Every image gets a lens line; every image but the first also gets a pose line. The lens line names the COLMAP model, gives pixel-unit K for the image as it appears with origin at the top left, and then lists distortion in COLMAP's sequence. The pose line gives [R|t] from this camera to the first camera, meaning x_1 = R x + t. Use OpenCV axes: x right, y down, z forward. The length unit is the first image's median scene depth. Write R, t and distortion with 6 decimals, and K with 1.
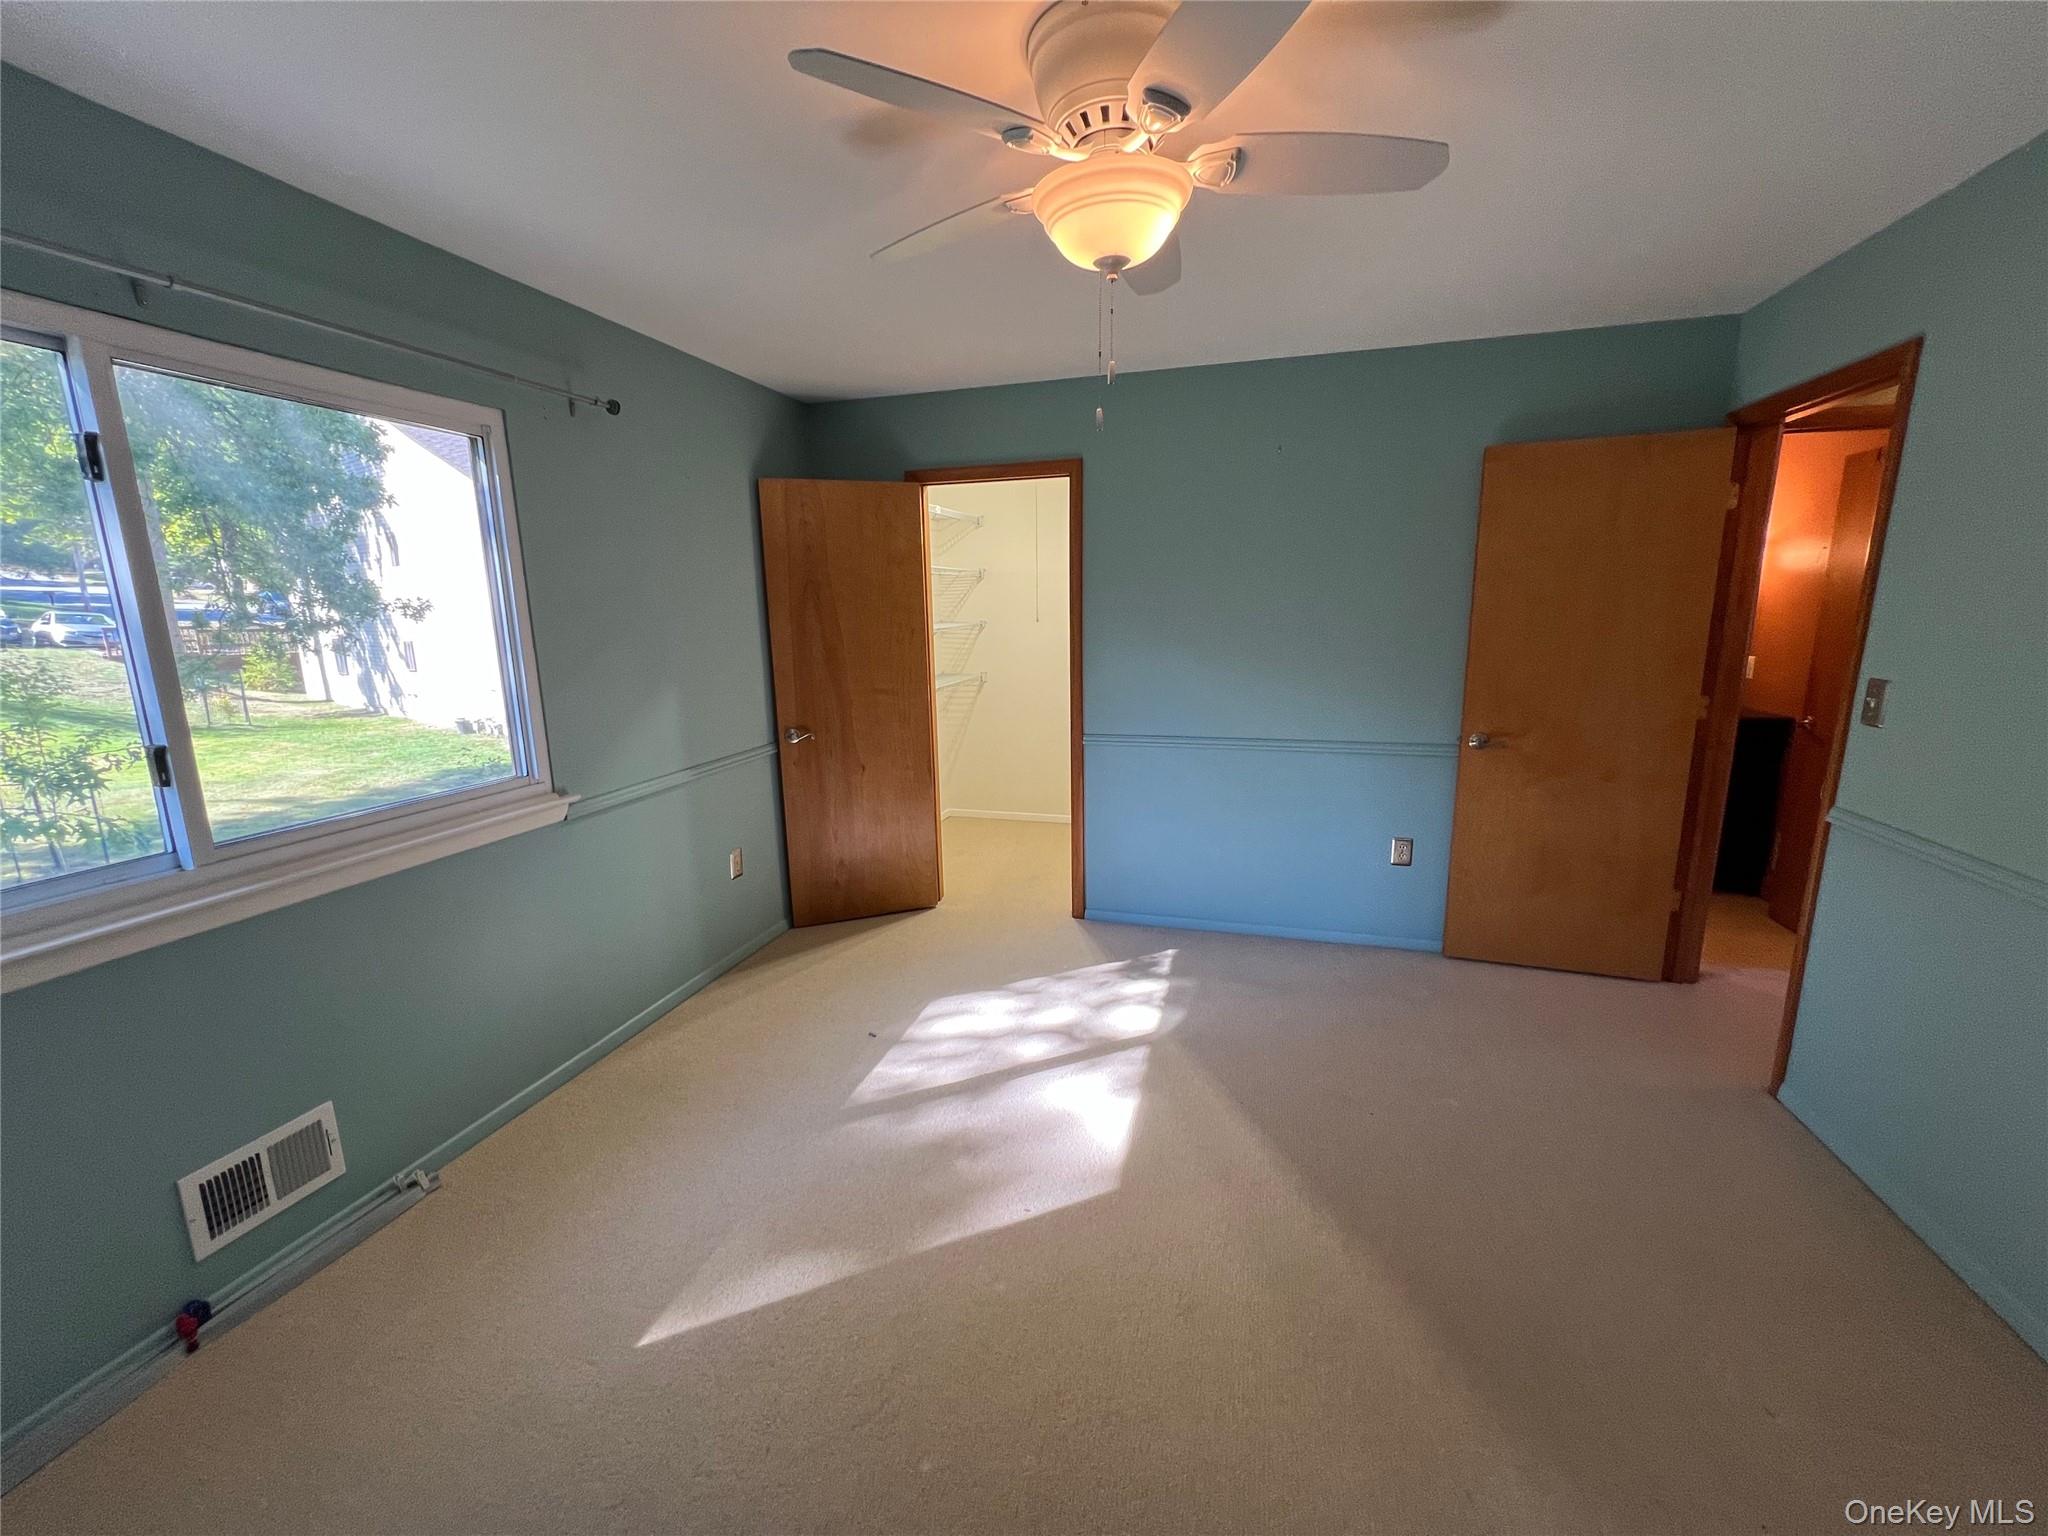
lens RADIAL K [[816.9, 0, 1032.3], [0, 816.9, 756.1], [0, 0, 1]] dist [-0.001268, 0.000146]
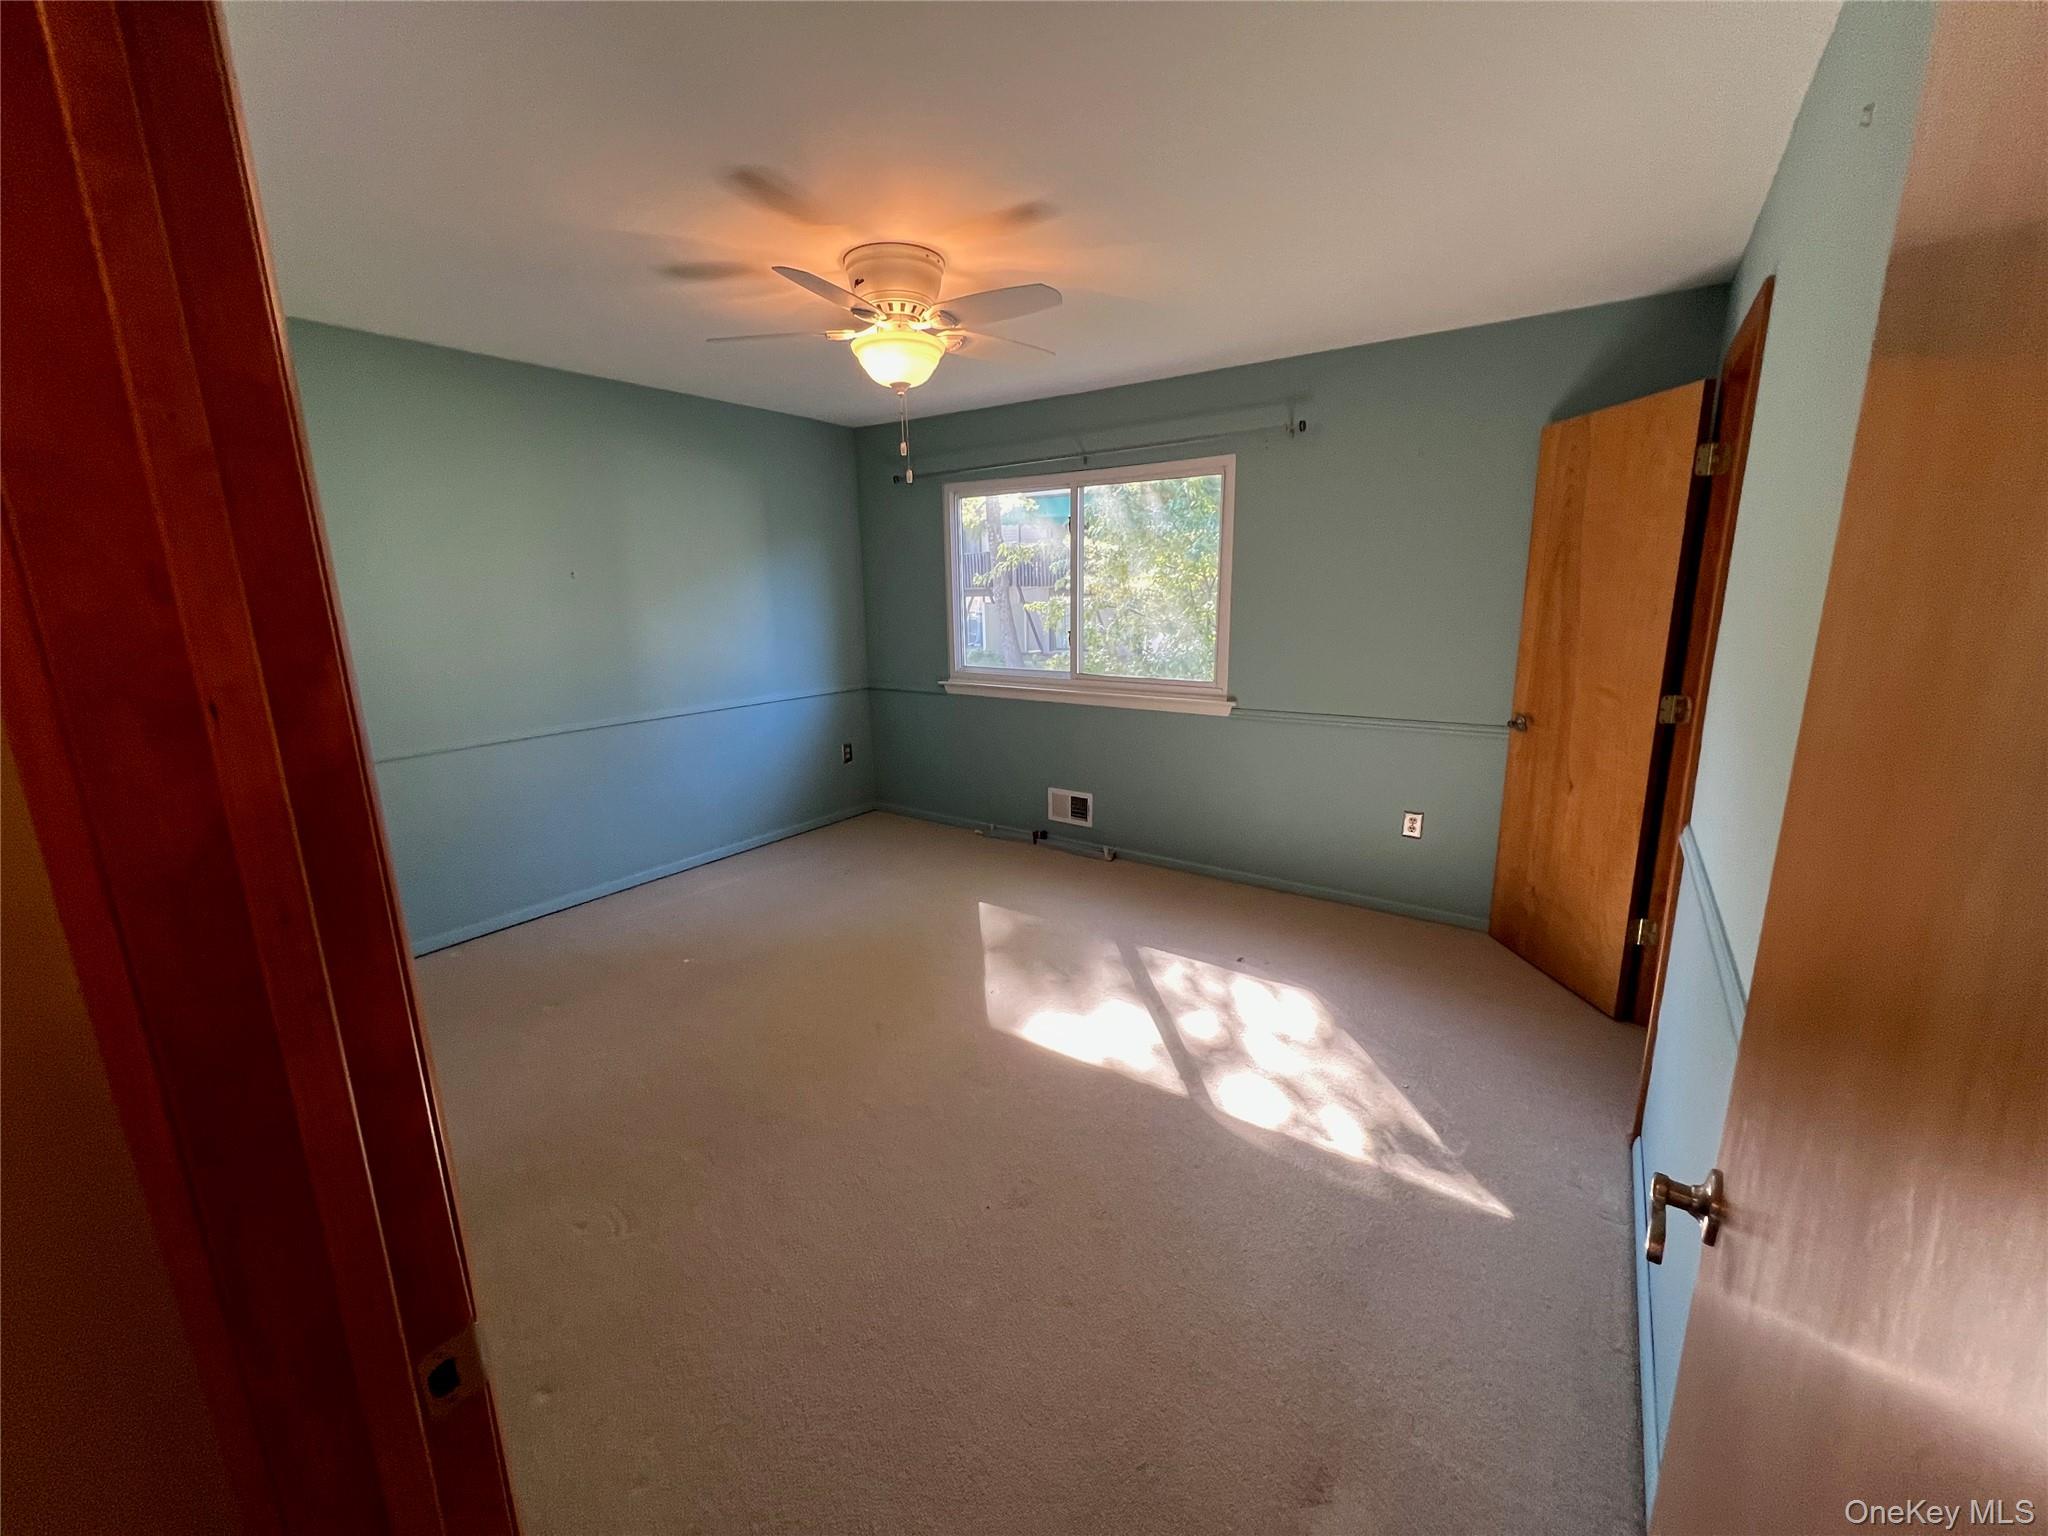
lens RADIAL K [[816.9, 0, 1033.7], [0, 816.9, 774.0], [0, 0, 1]] dist [-0.001268, 0.000146]
pose [[-0.321774, 0.217140, -0.921581, 0.911229], [-0.165859, 0.945369, 0.280655, -0.175912], [0.932176, 0.243160, -0.268181, 1.003185]]
